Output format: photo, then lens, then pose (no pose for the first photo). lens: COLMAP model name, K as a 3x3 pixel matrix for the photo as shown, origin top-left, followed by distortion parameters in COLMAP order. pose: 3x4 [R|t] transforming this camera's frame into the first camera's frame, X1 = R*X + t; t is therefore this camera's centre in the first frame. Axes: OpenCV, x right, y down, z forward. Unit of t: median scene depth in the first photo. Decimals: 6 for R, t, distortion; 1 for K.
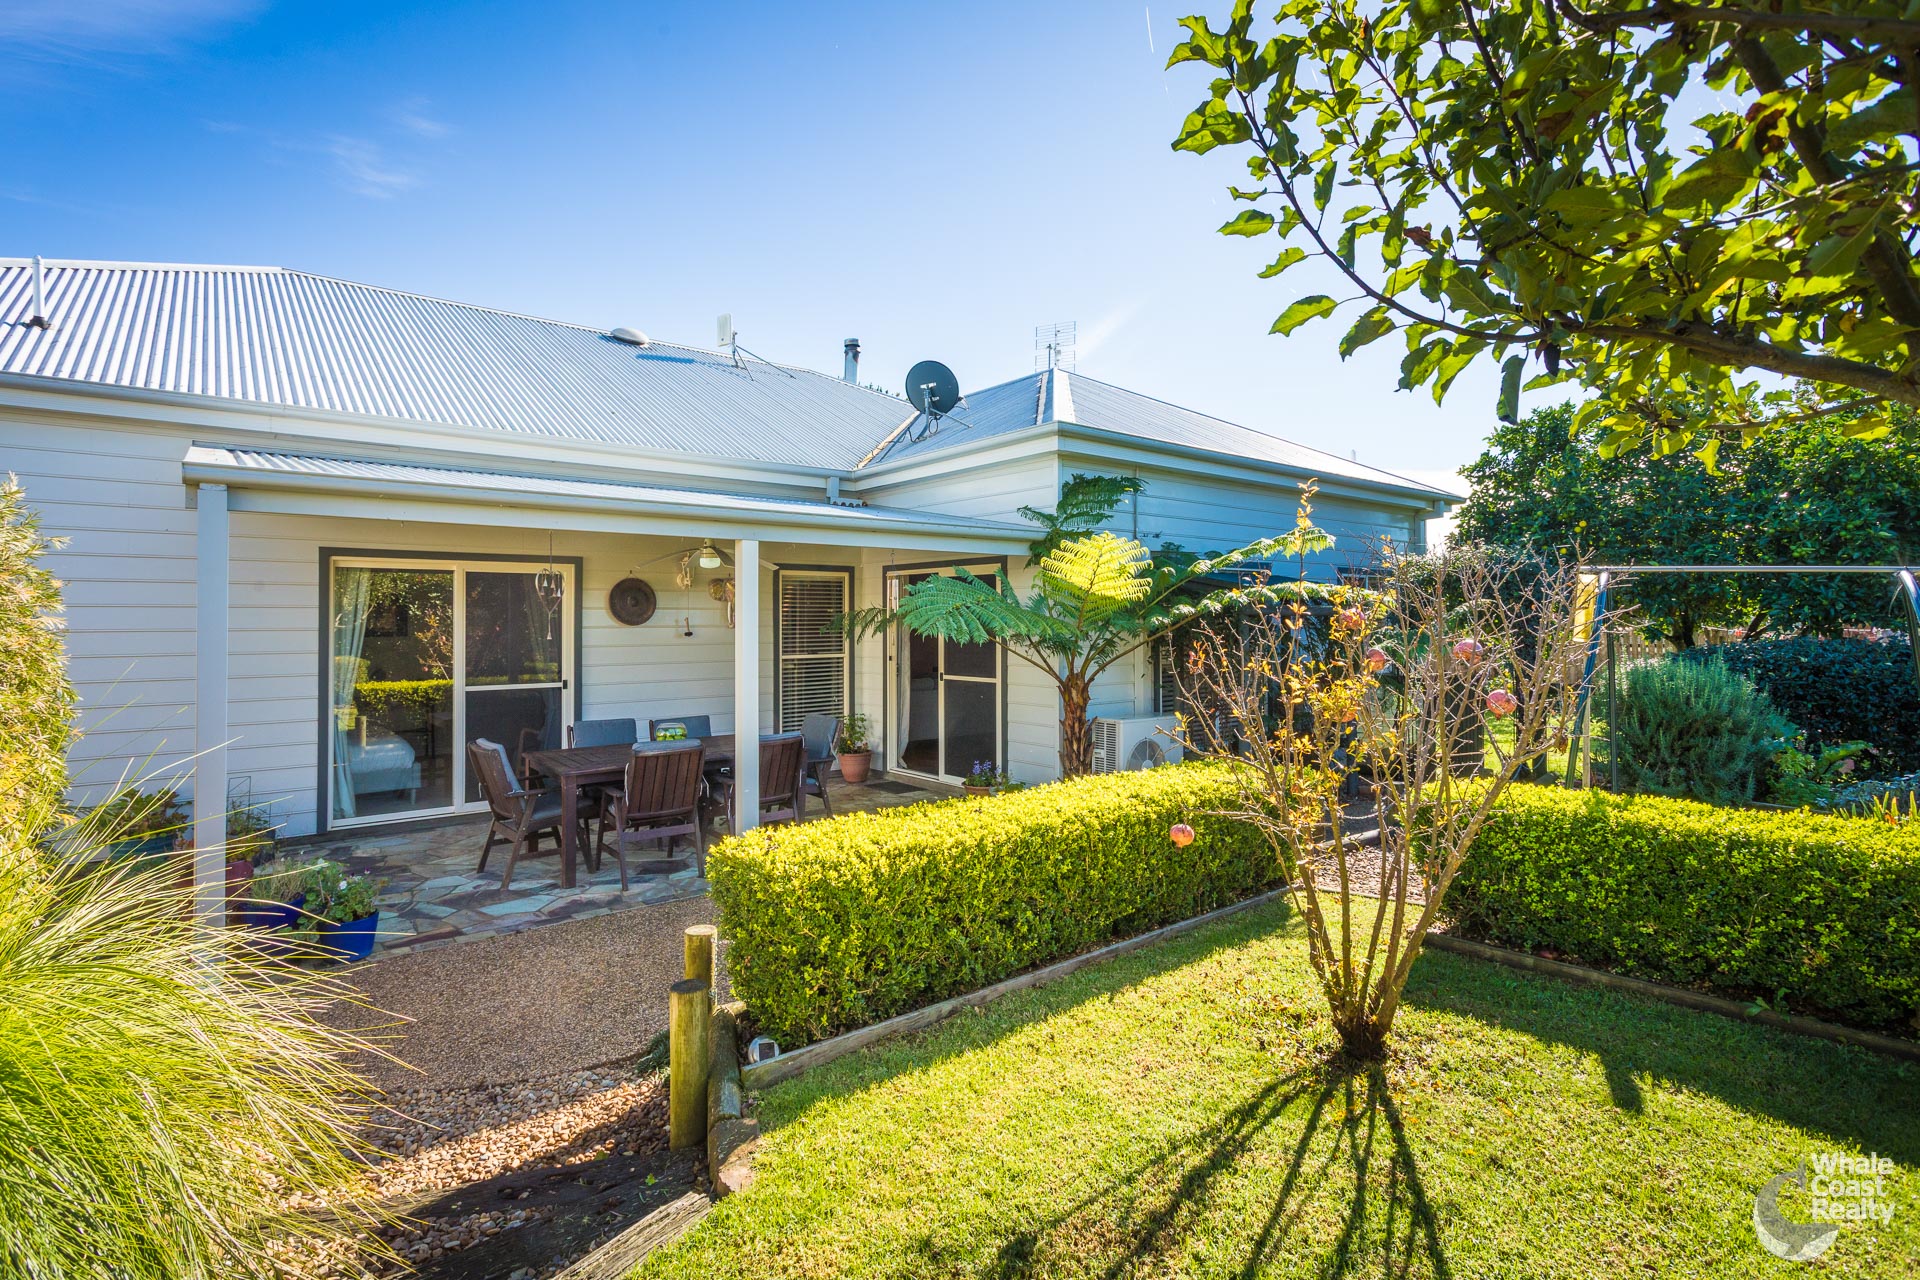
lens RADIAL K [[911.4, 0, 951.5], [0, 911.4, 622.5], [0, 0, 1]] dist [0.018071, 0.000122]
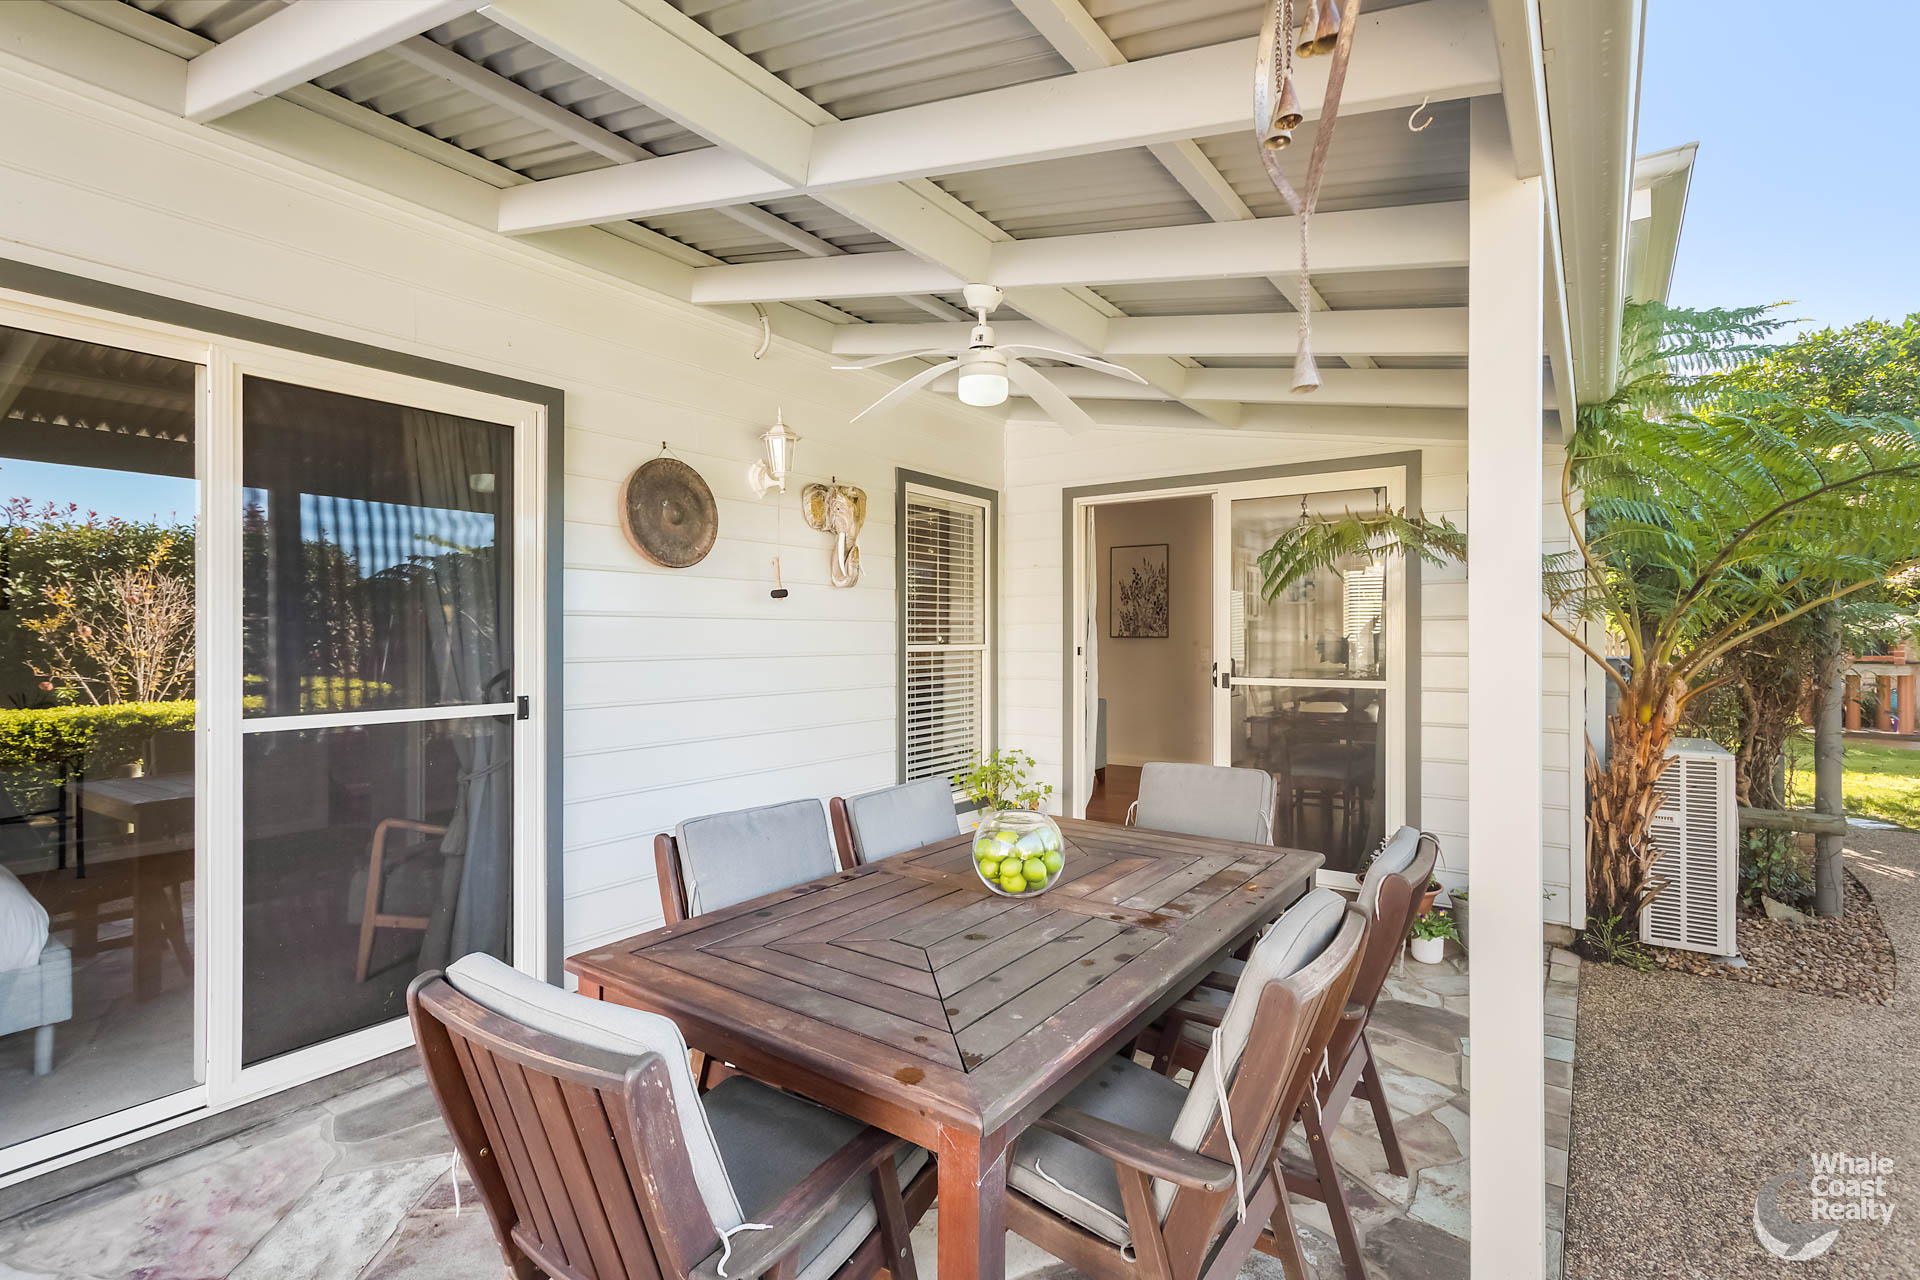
lens RADIAL K [[911.4, 0, 961.0], [0, 911.4, 643.4], [0, 0, 1]] dist [0.018071, 0.000122]
pose [[0.963662, -0.000061, 0.267124, -0.331567], [-0.000984, 0.999992, 0.003779, 0.036990], [-0.267122, -0.003904, 0.963655, 0.545931]]
